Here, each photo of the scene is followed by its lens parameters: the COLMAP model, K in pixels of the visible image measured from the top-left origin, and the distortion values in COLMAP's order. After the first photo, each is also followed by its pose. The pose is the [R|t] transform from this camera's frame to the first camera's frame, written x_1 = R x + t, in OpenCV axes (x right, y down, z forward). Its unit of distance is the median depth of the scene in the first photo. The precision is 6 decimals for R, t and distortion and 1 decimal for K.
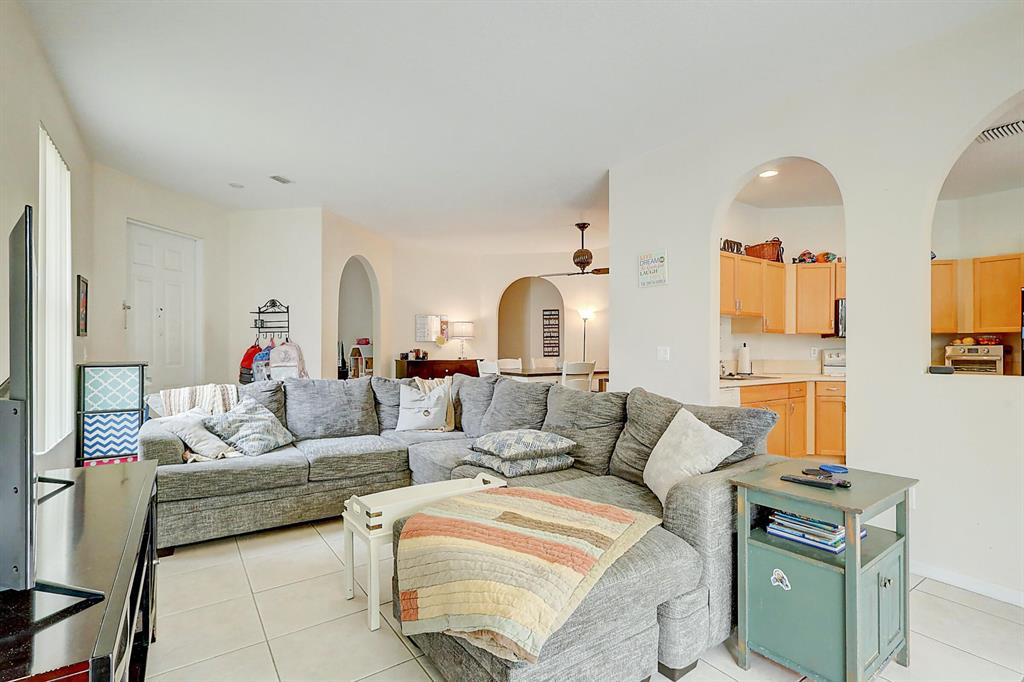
lens RADIAL K [[481.1, 0, 508.6], [0, 481.1, 344.7], [0, 0, 1]] dist [0.000484, 0.000444]
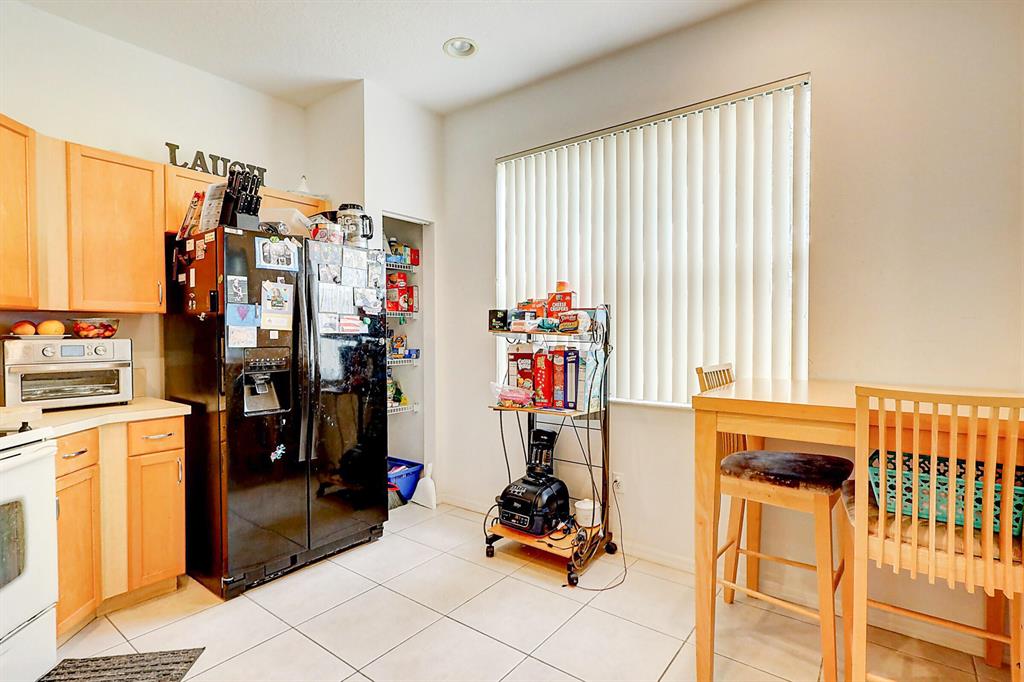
lens RADIAL K [[499.1, 0, 512.0], [0, 499.1, 341.0], [0, 0, 1]] dist [0.001081, -0.000073]
pose [[-0.310710, -0.015393, 0.950380, 0.500276], [-0.004062, 0.999881, 0.014867, -0.006088], [-0.950496, 0.000759, -0.310735, 0.942028]]
